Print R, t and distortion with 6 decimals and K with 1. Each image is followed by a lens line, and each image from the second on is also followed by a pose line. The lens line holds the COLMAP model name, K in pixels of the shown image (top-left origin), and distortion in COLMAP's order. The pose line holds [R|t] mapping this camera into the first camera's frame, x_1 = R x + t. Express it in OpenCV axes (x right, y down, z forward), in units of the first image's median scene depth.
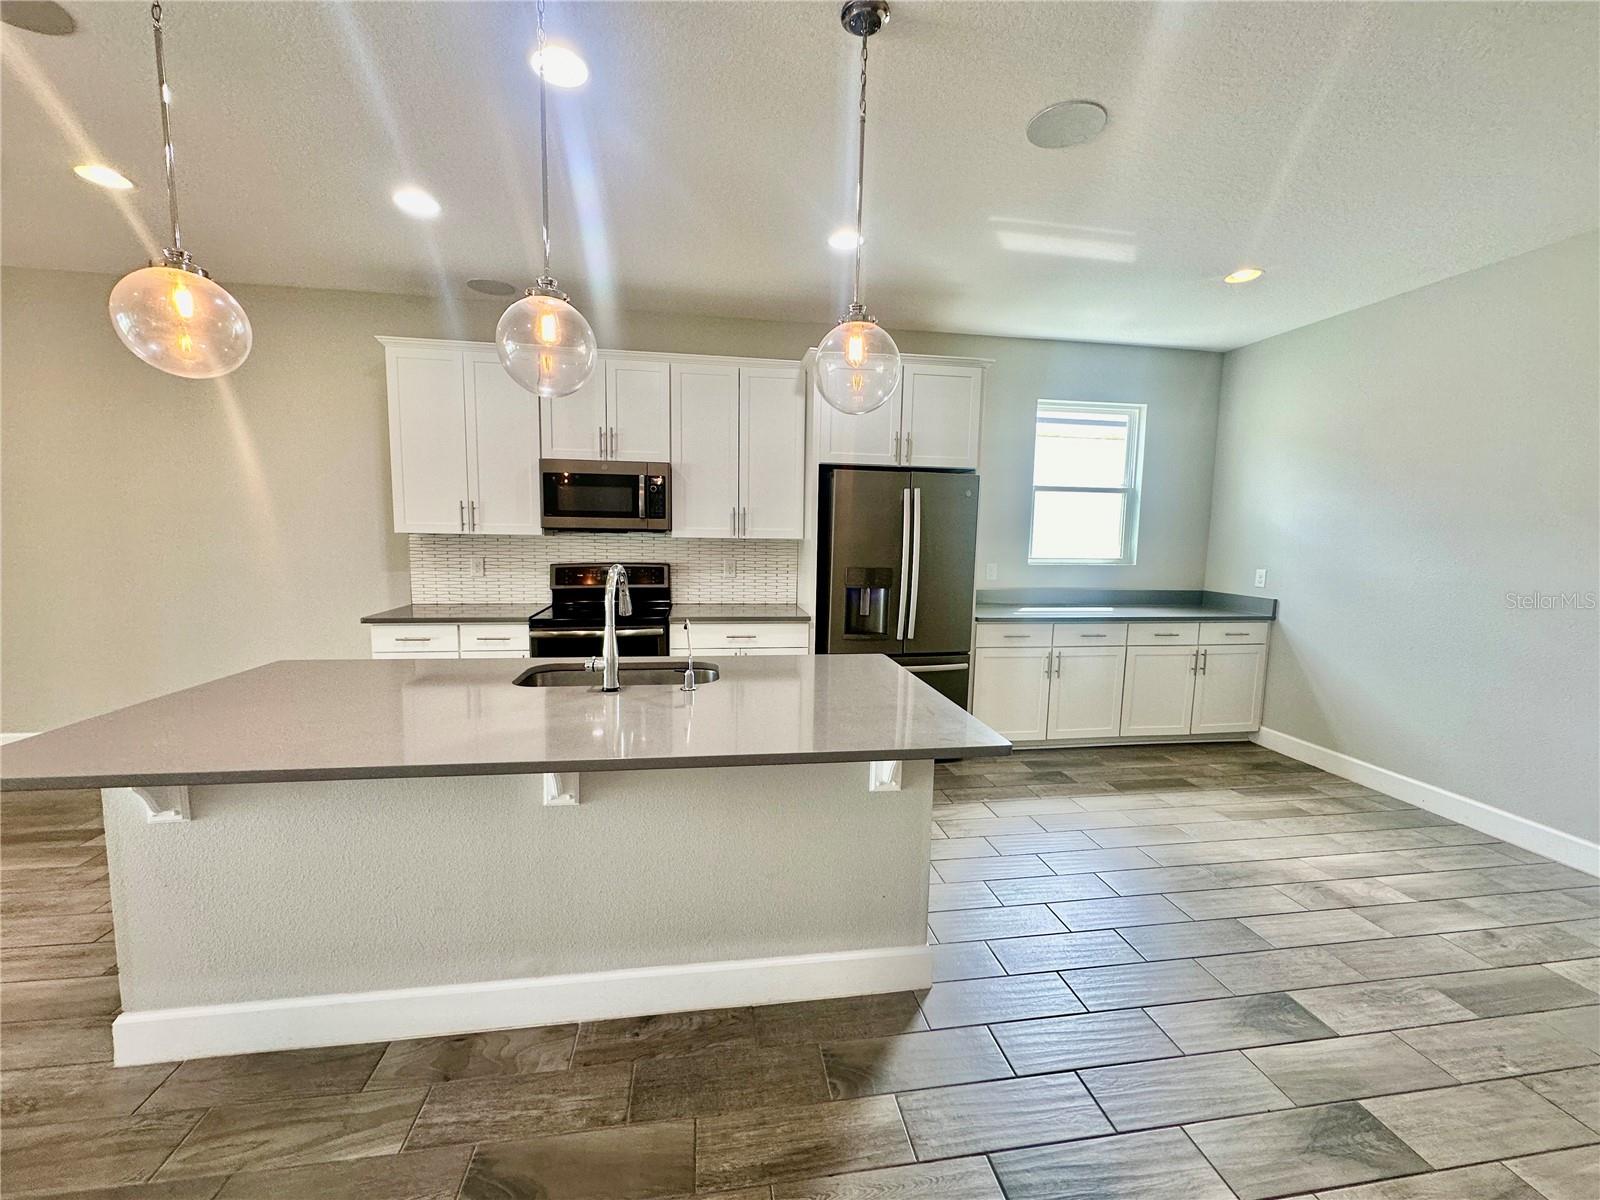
lens RADIAL K [[632.5, 0, 800.0], [0, 632.5, 596.4], [0, 0, 1]] dist [-0.001339, -0.000231]
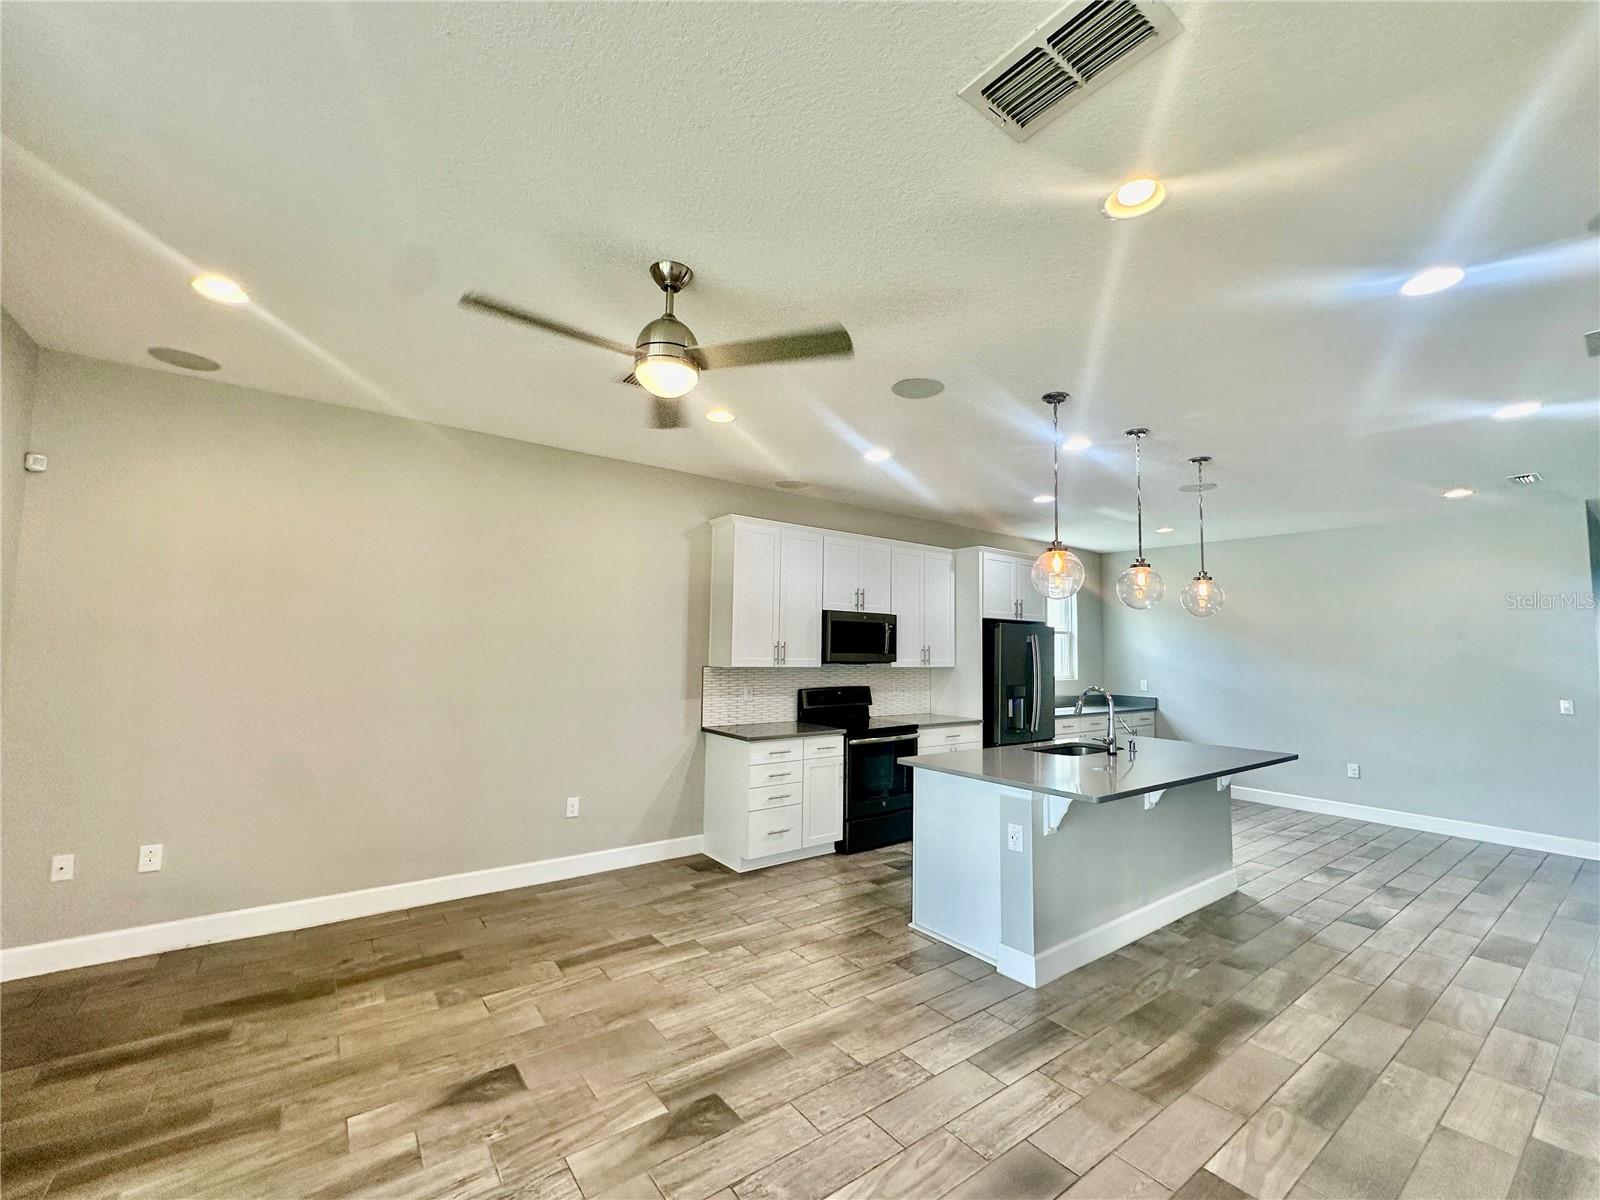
lens RADIAL K [[632.5, 0, 816.4], [0, 632.5, 598.1], [0, 0, 1]] dist [-0.001339, -0.000231]
pose [[0.887537, 0.036780, 0.459265, -1.036640], [0.049696, 0.983351, -0.174789, -0.008481], [-0.458048, 0.177955, 0.870933, -0.169436]]
